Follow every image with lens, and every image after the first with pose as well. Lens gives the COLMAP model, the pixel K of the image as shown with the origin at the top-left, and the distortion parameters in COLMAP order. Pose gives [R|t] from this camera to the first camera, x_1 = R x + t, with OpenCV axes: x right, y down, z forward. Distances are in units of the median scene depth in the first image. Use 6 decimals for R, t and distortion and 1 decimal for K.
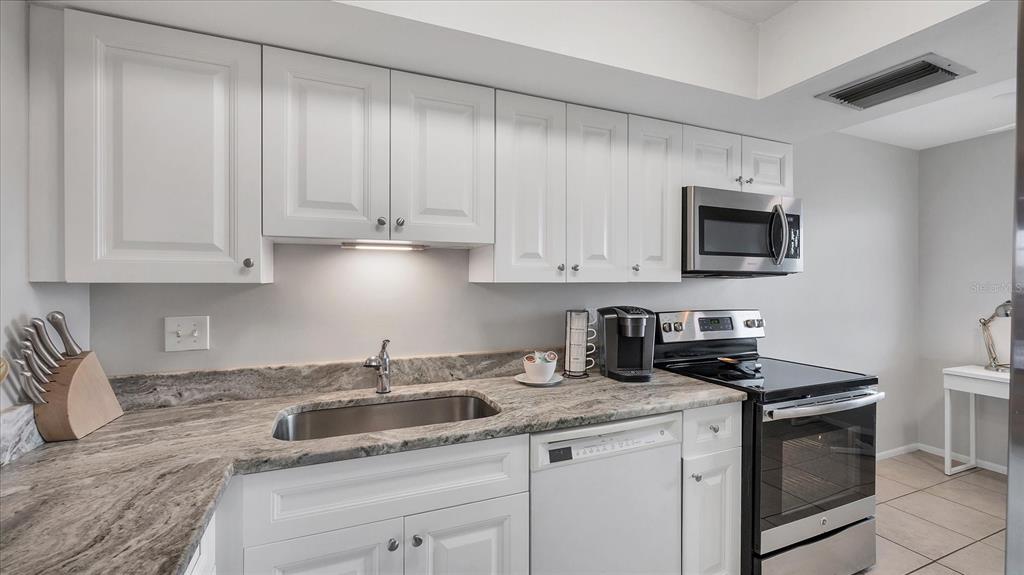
lens RADIAL K [[410.6, 0, 511.0], [0, 410.6, 285.0], [0, 0, 1]] dist [-0.005792, 0.000047]
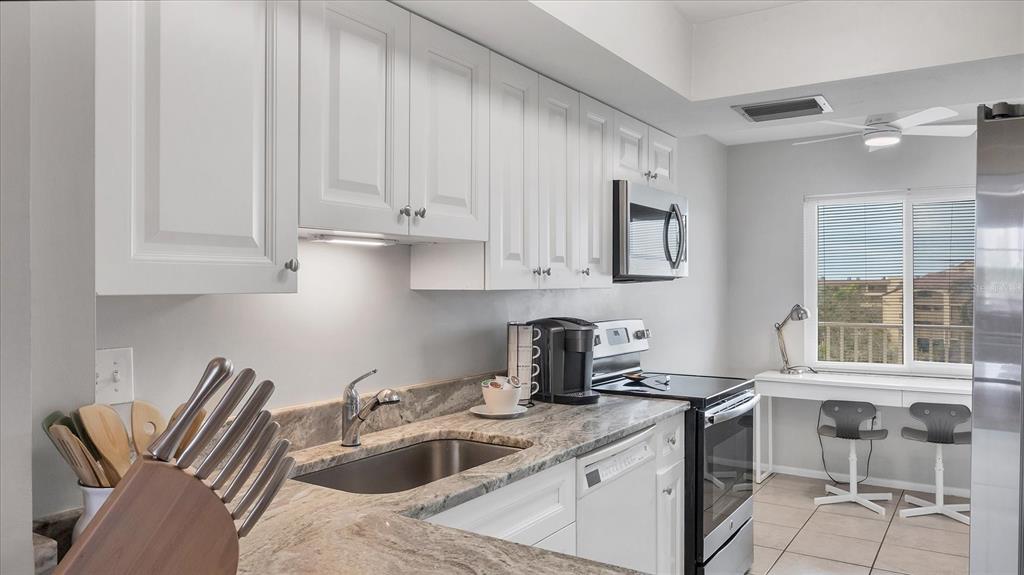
lens RADIAL K [[736.5, 0, 512.3], [0, 736.5, 287.5], [0, 0, 1]] dist [-0.009440, -0.001350]
pose [[0.819156, -0.003079, 0.573563, -0.802109], [0.004998, 0.999986, -0.001769, -0.008098], [-0.573549, 0.004316, 0.819160, -0.202107]]
